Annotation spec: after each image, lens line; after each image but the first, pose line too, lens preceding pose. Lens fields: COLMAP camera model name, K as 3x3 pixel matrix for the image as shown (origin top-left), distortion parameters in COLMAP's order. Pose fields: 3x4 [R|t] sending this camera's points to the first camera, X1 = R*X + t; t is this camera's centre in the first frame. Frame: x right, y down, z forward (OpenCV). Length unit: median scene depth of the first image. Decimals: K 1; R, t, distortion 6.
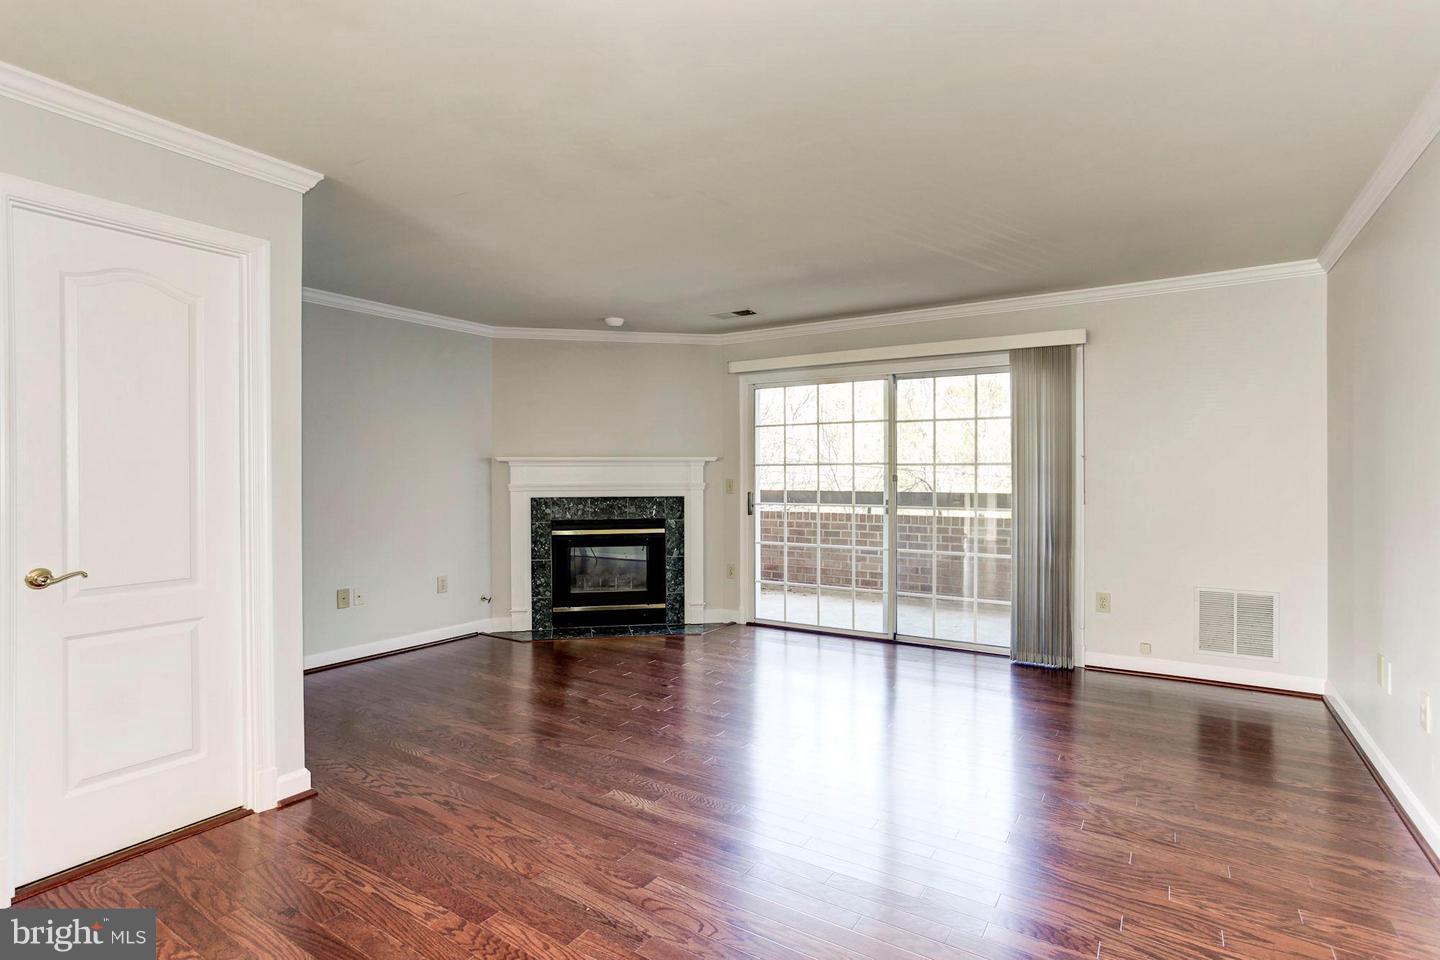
lens RADIAL K [[694.9, 0, 716.7], [0, 694.9, 472.6], [0, 0, 1]] dist [-0.028477, 0.014628]
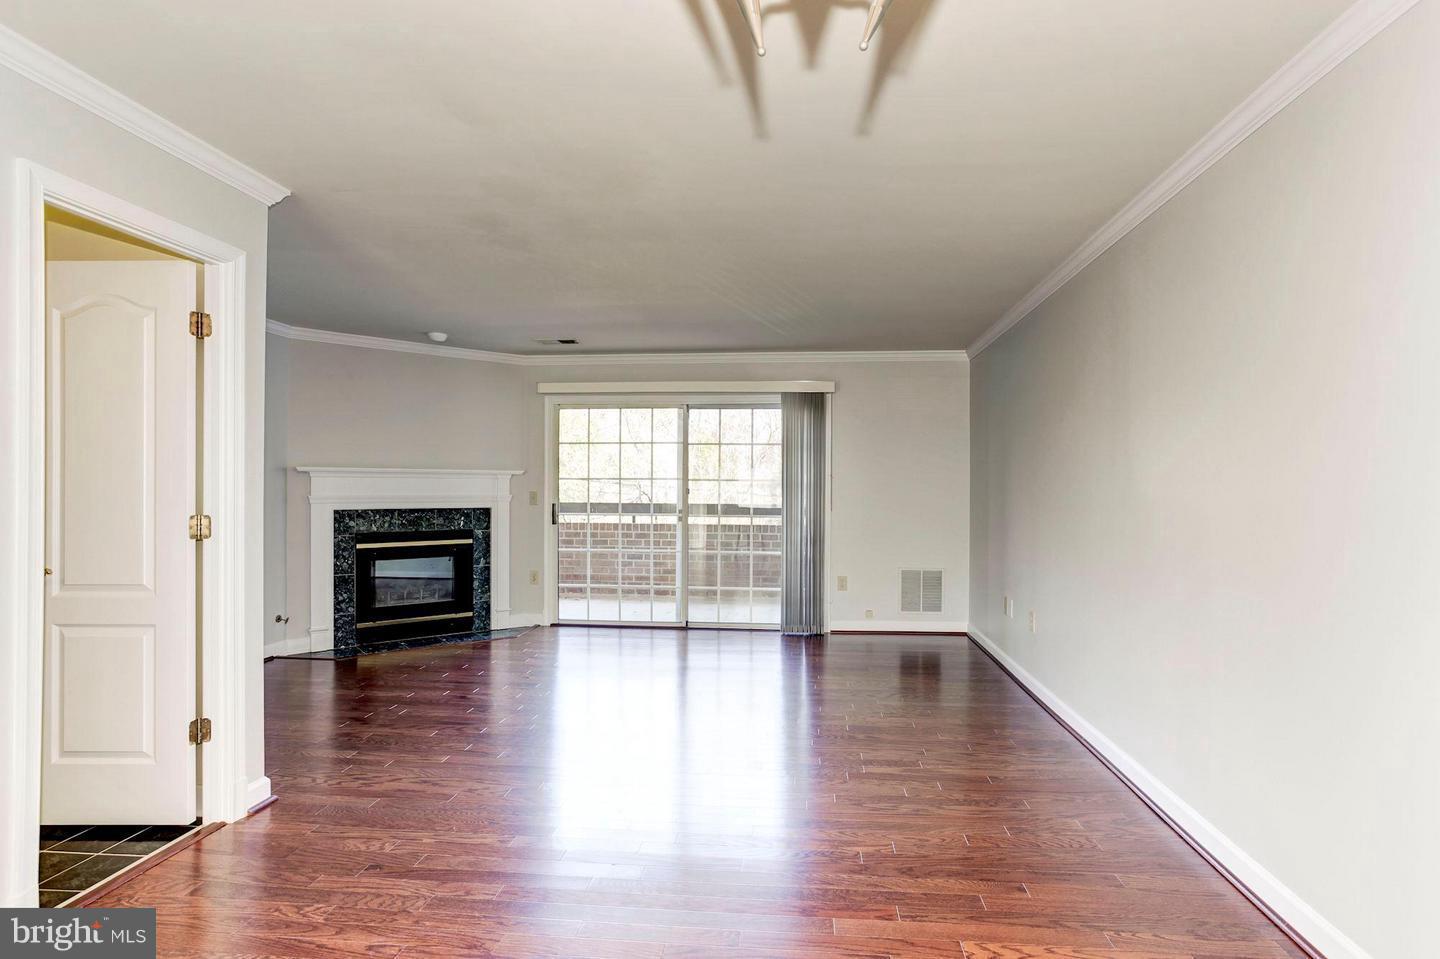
lens RADIAL K [[694.9, 0, 745.5], [0, 694.9, 492.6], [0, 0, 1]] dist [-0.028477, 0.014628]
pose [[0.882569, 0.003677, 0.470168, -0.216489], [-0.008423, 0.999933, 0.007991, -0.000239], [-0.470107, -0.011013, 0.882541, -0.103994]]
